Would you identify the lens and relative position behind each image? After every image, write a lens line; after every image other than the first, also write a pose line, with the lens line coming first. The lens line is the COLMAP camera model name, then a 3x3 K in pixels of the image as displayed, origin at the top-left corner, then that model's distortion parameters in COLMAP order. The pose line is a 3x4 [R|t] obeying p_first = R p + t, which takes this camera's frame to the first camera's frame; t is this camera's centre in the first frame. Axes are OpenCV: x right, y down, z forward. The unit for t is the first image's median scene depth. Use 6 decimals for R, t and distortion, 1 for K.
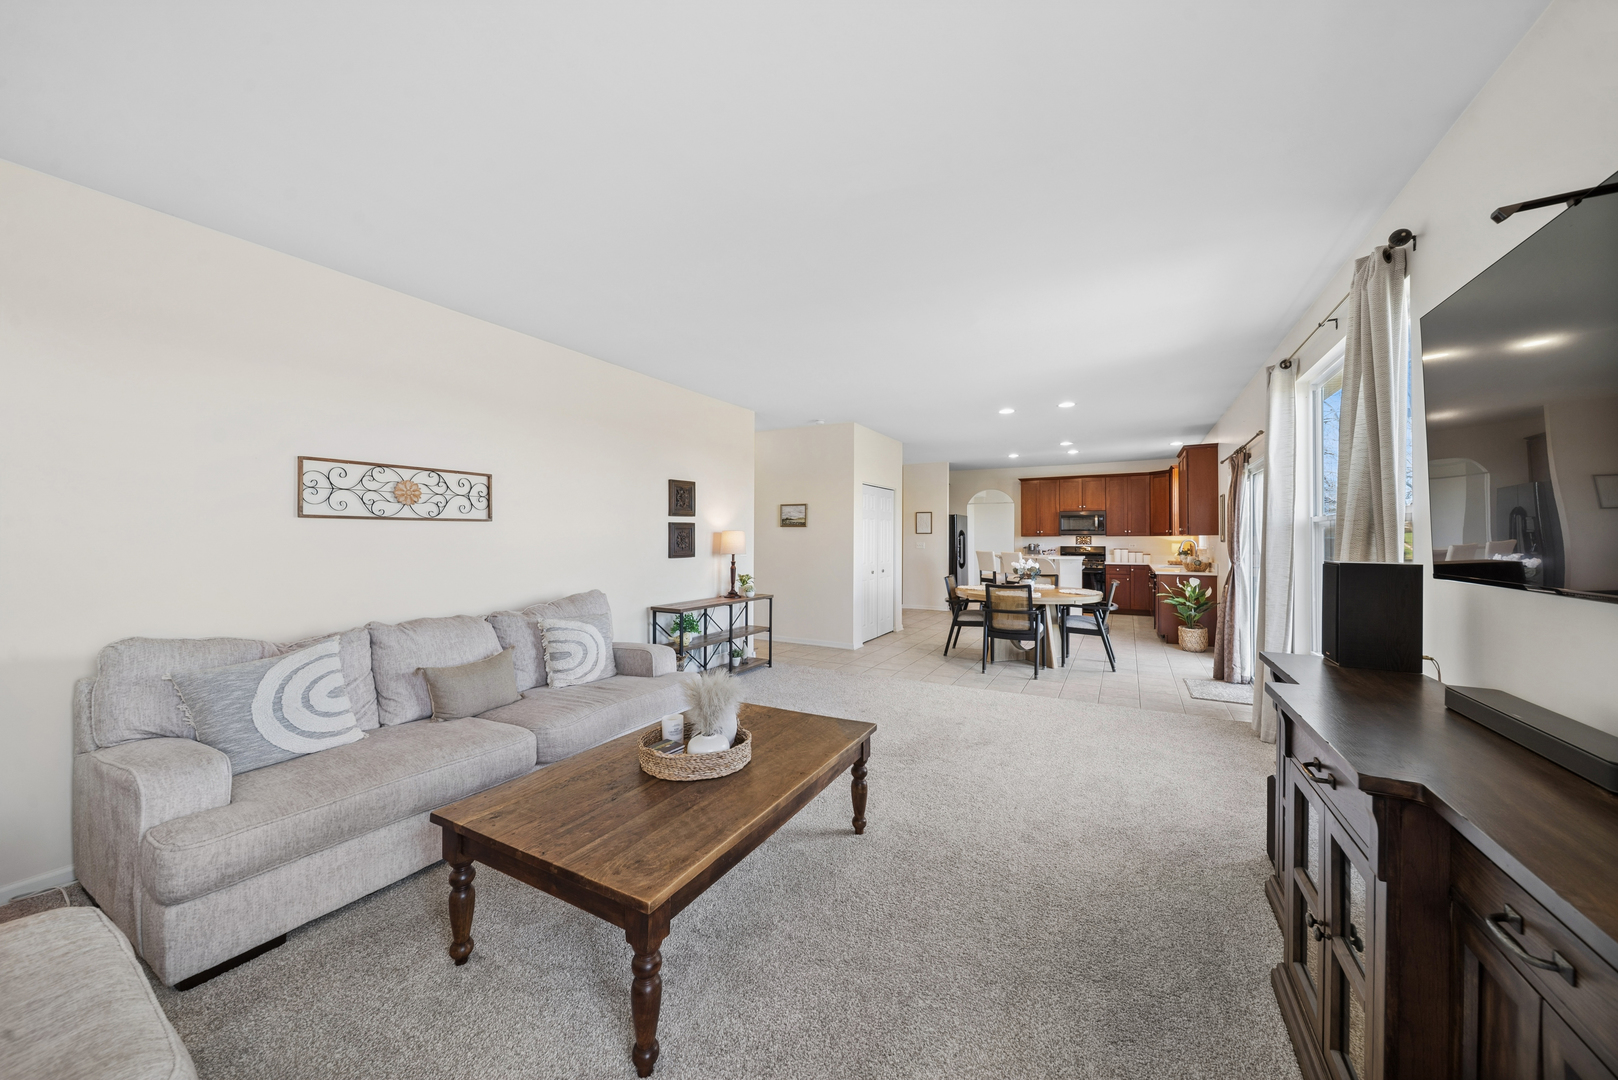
lens RADIAL K [[562.5, 0, 807.1], [0, 562.5, 530.3], [0, 0, 1]] dist [-0.001030, -0.000069]
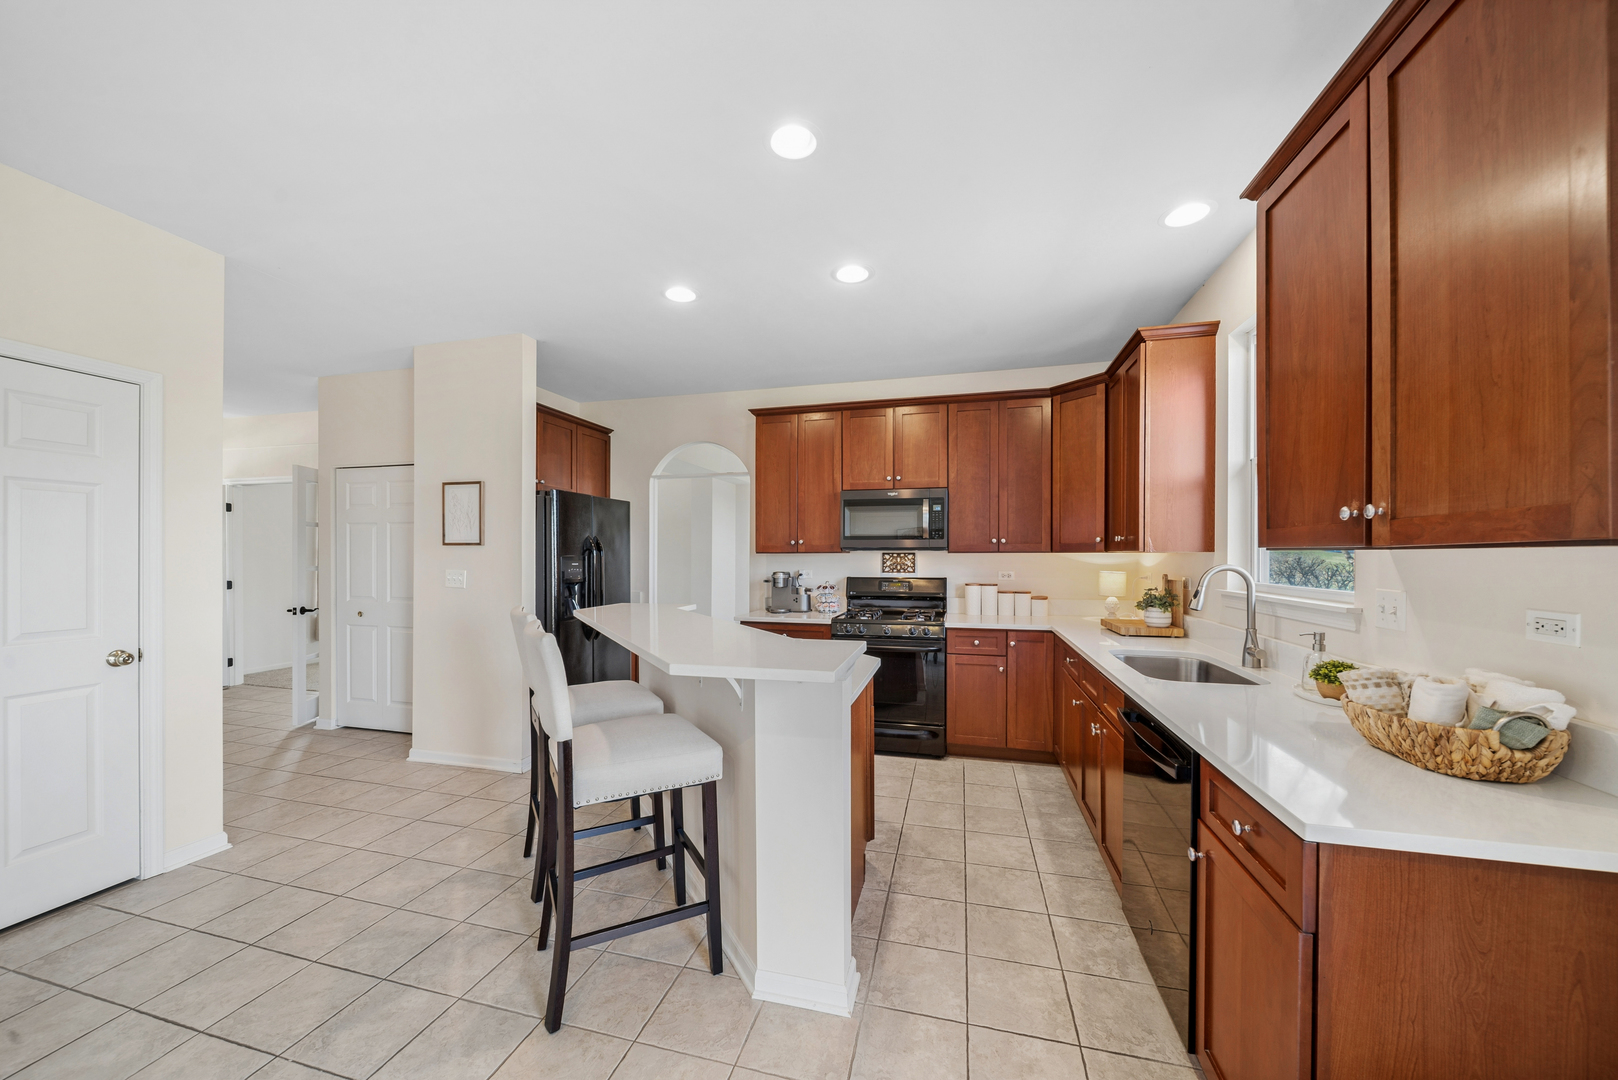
lens RADIAL K [[562.5, 0, 812.1], [0, 562.5, 552.1], [0, 0, 1]] dist [-0.001030, -0.000069]
pose [[0.969222, 0.003735, 0.246161, 0.337083], [-0.005585, 0.999961, 0.006818, 0.007581], [-0.246126, -0.007982, 0.969205, 0.631902]]
